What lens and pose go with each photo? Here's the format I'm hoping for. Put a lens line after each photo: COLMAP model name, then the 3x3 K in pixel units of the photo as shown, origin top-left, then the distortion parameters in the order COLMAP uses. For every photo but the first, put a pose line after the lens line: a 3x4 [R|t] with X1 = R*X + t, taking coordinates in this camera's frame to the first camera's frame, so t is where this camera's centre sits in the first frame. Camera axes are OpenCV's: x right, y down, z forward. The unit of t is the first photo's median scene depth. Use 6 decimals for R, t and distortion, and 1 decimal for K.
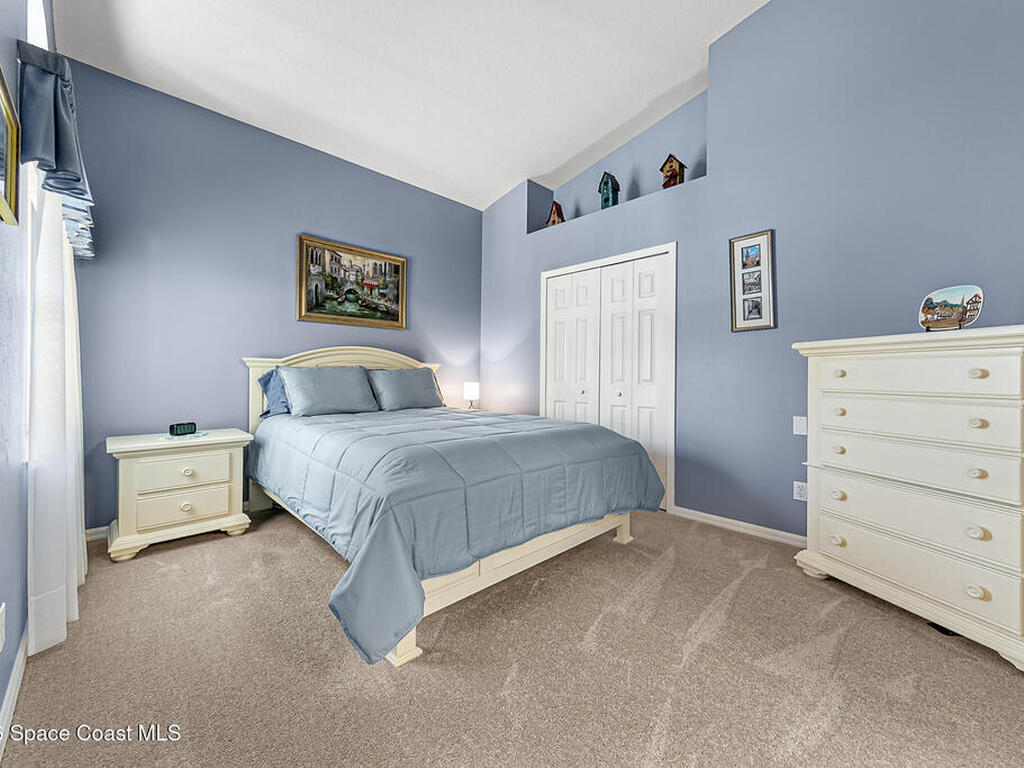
lens RADIAL K [[394.6, 0, 514.1], [0, 394.6, 377.6], [0, 0, 1]] dist [0.001598, -0.000134]
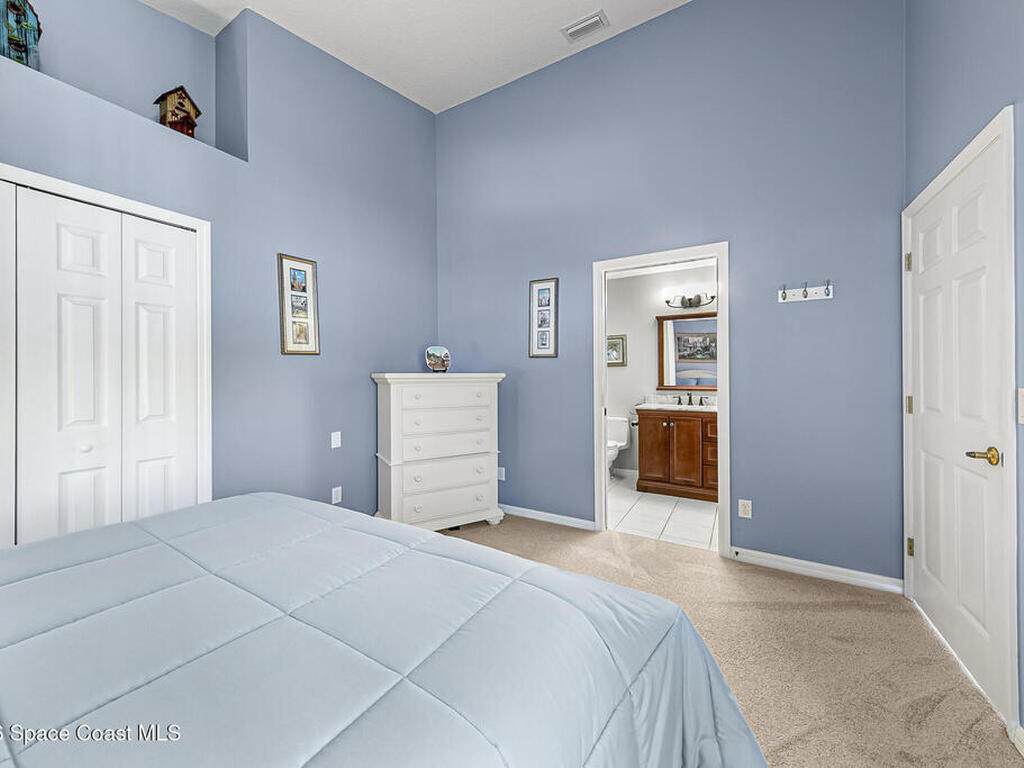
lens RADIAL K [[394.6, 0, 512.4], [0, 394.6, 374.5], [0, 0, 1]] dist [0.001598, -0.000134]
pose [[-0.242494, -0.009764, 0.970104, -0.496313], [0.006496, 0.999911, 0.011688, -0.076837], [-0.970131, 0.009136, -0.242409, 0.718048]]
